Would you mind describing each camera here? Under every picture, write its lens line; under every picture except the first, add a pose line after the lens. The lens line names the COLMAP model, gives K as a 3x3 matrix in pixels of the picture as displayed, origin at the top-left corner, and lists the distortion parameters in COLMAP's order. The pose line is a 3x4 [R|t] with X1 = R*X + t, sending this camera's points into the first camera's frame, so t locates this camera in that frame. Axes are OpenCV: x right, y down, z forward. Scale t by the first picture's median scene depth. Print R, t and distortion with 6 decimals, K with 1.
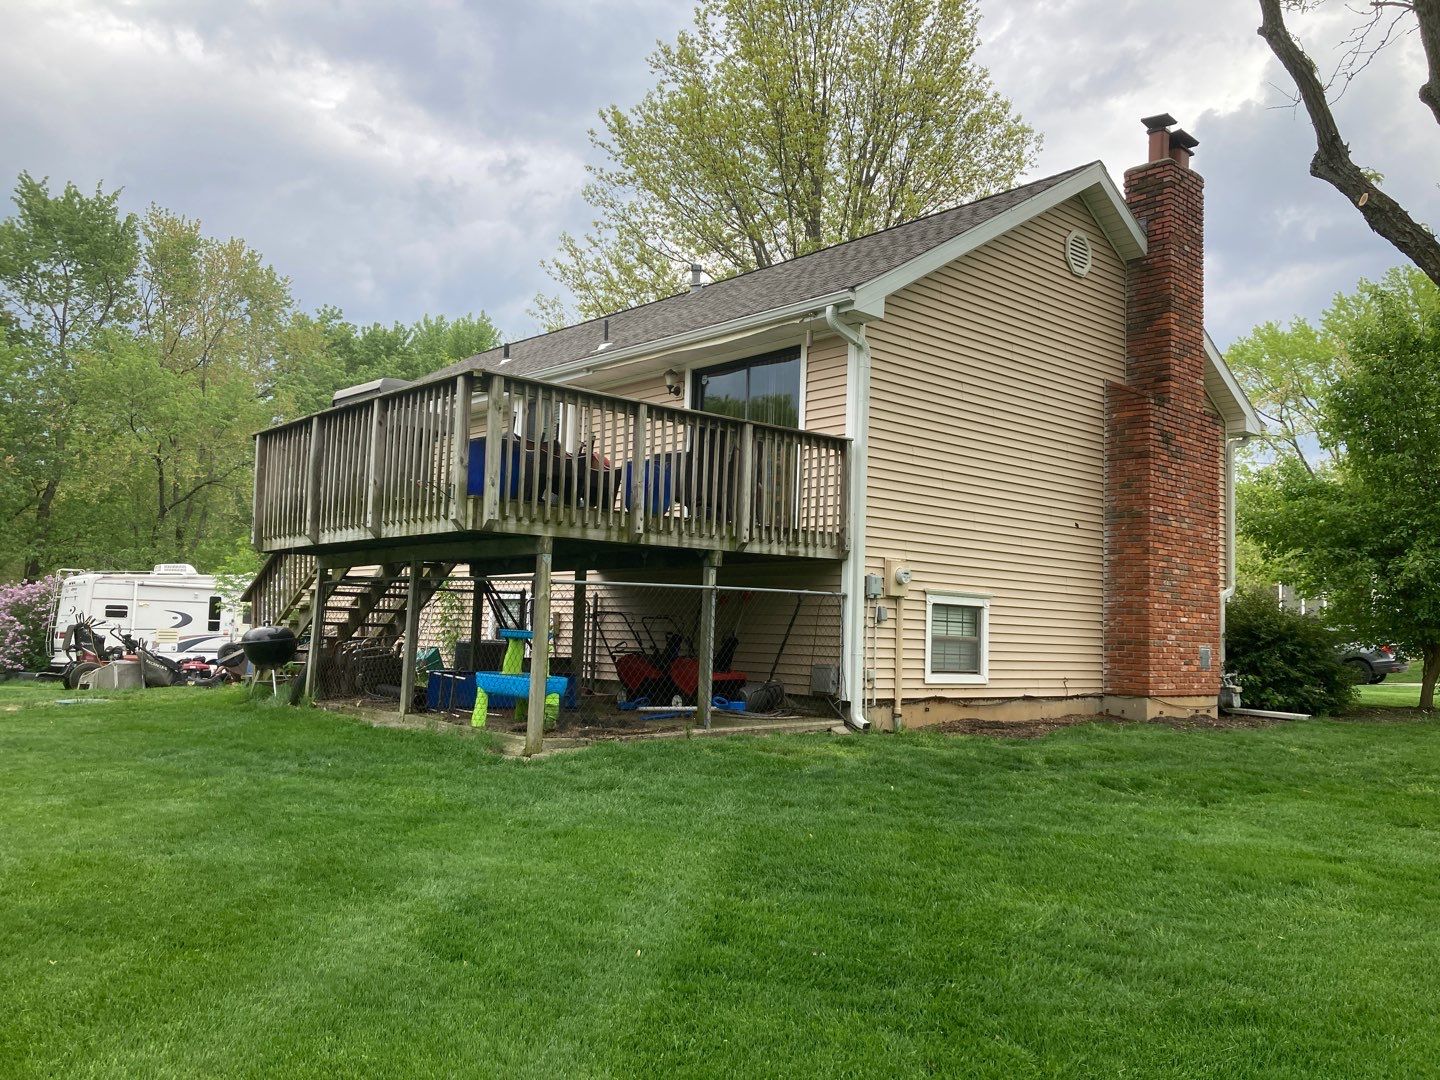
lens RADIAL K [[1181.7, 0, 715.6], [0, 1181.7, 546.0], [0, 0, 1]] dist [0.054610, -0.058706]
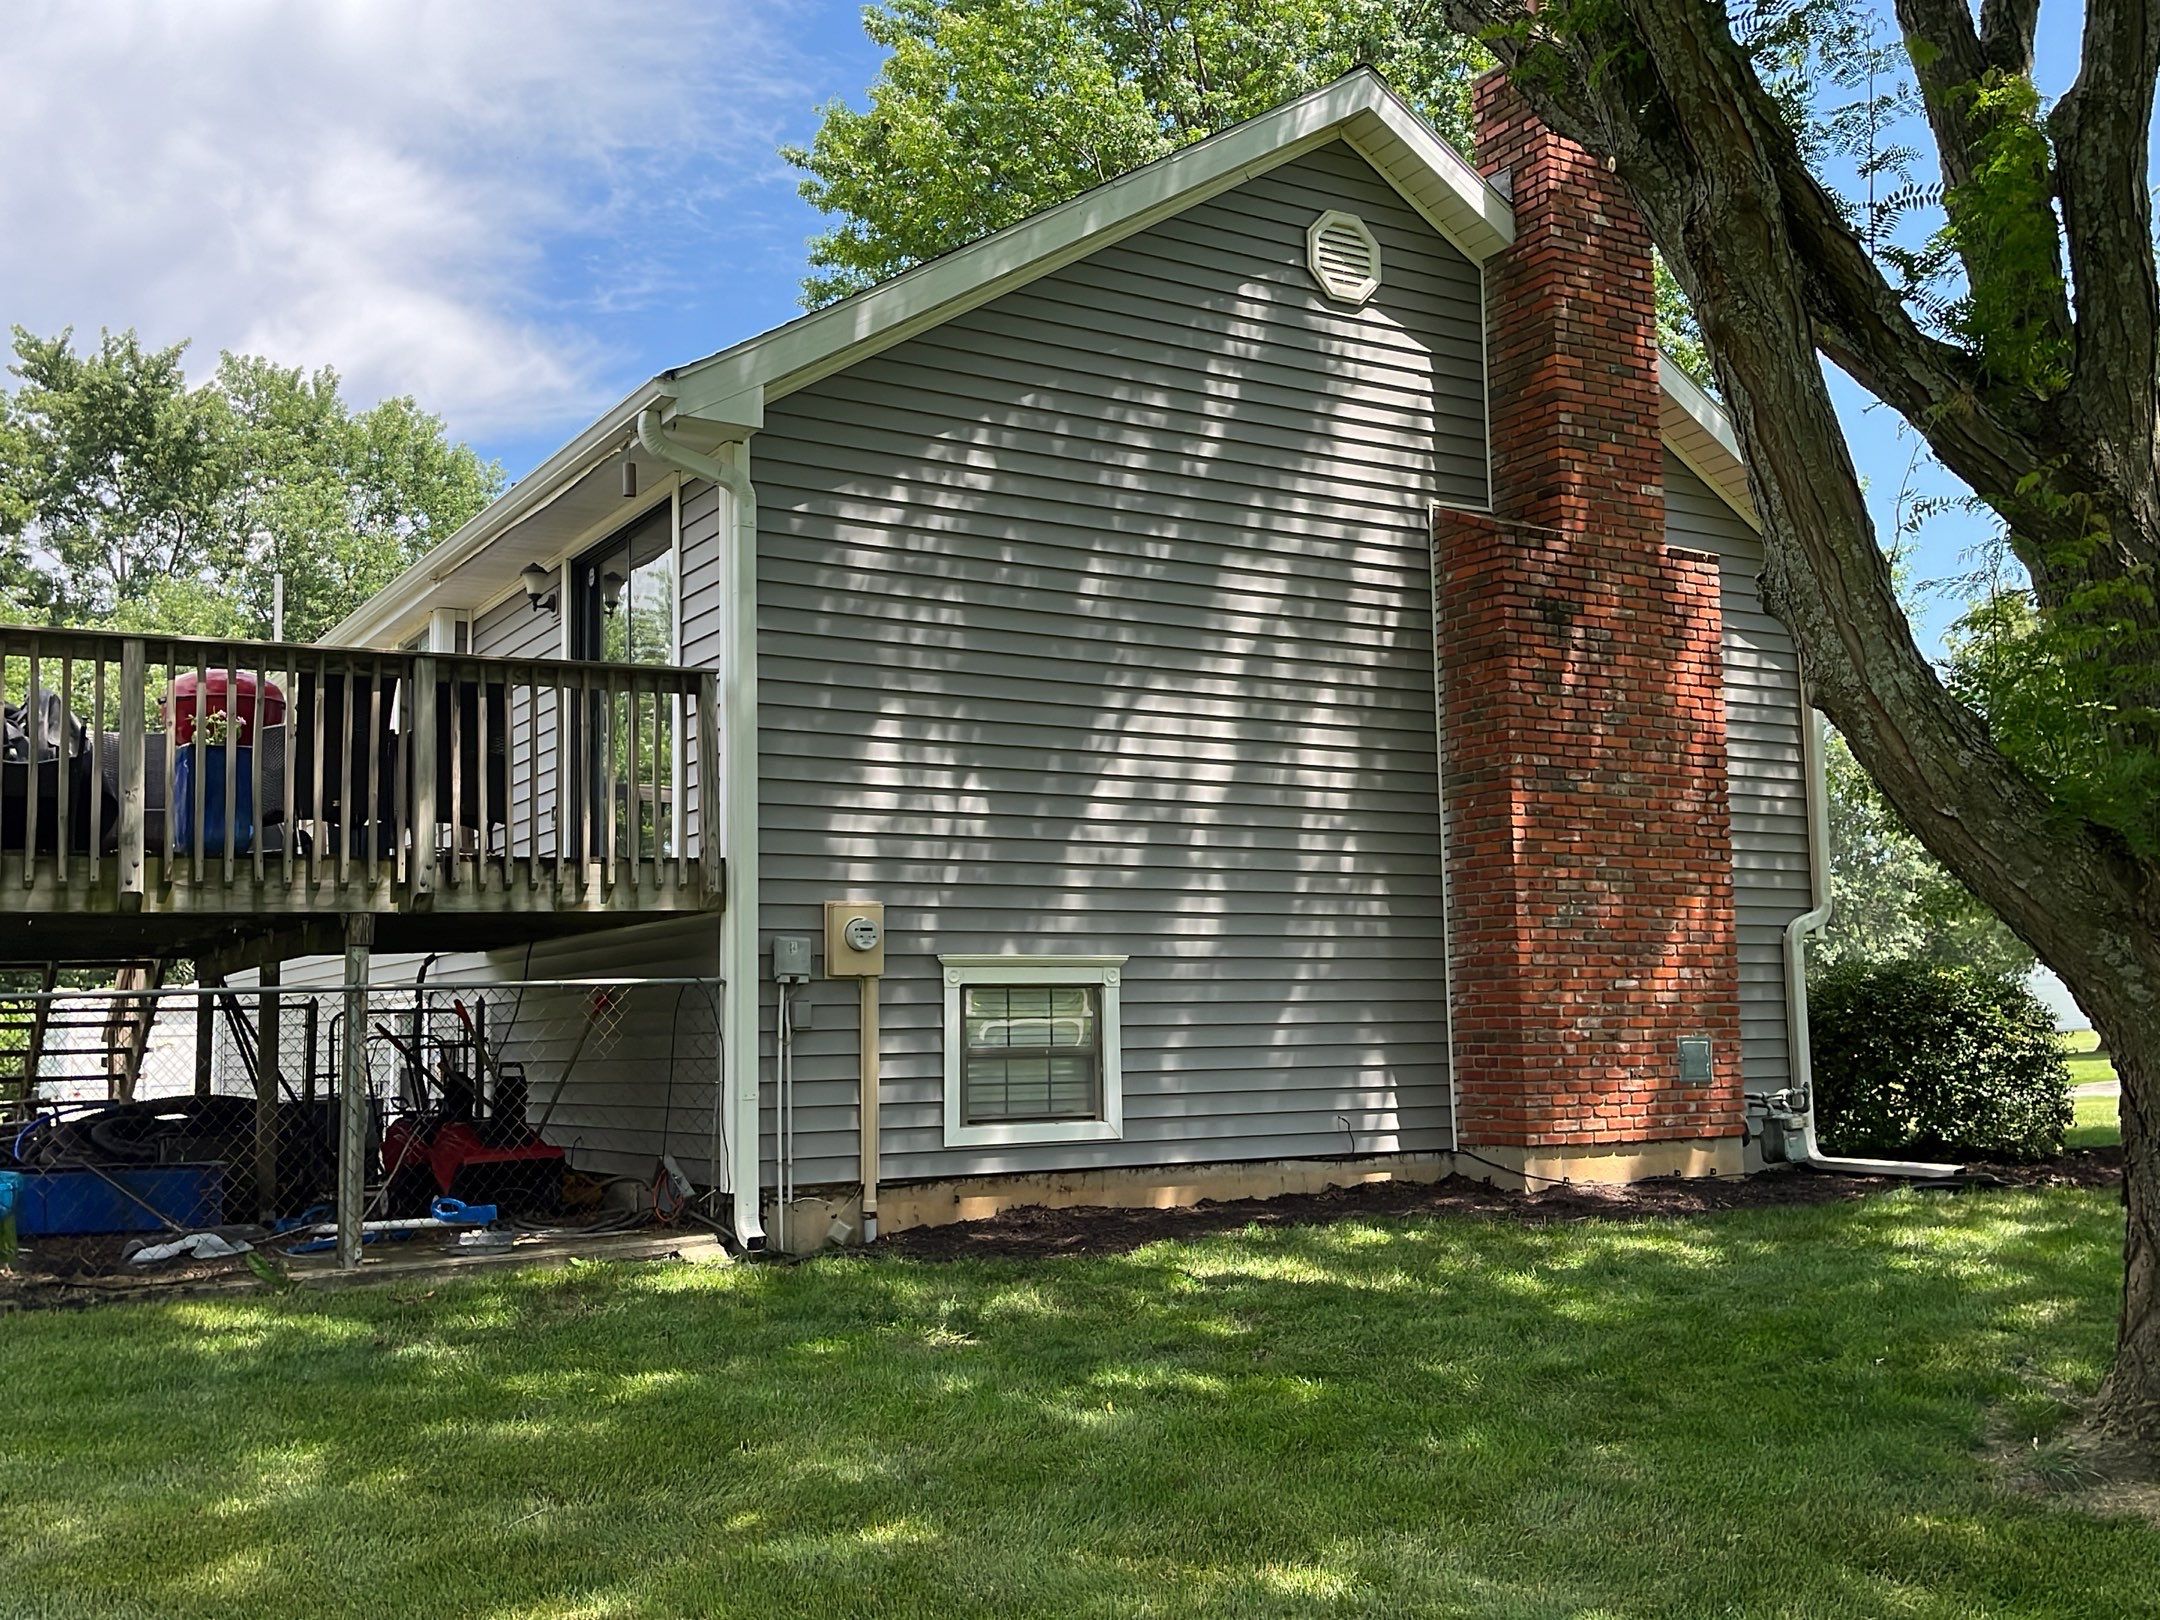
lens RADIAL K [[2132.1, 0, 1081.3], [0, 2132.1, 841.5], [0, 0, 1]] dist [0.046332, 0.000000]
pose [[0.981377, -0.068879, -0.179318, 0.381177], [0.065468, 0.997544, -0.024880, 0.013196], [0.180592, 0.012677, 0.983476, 0.120167]]
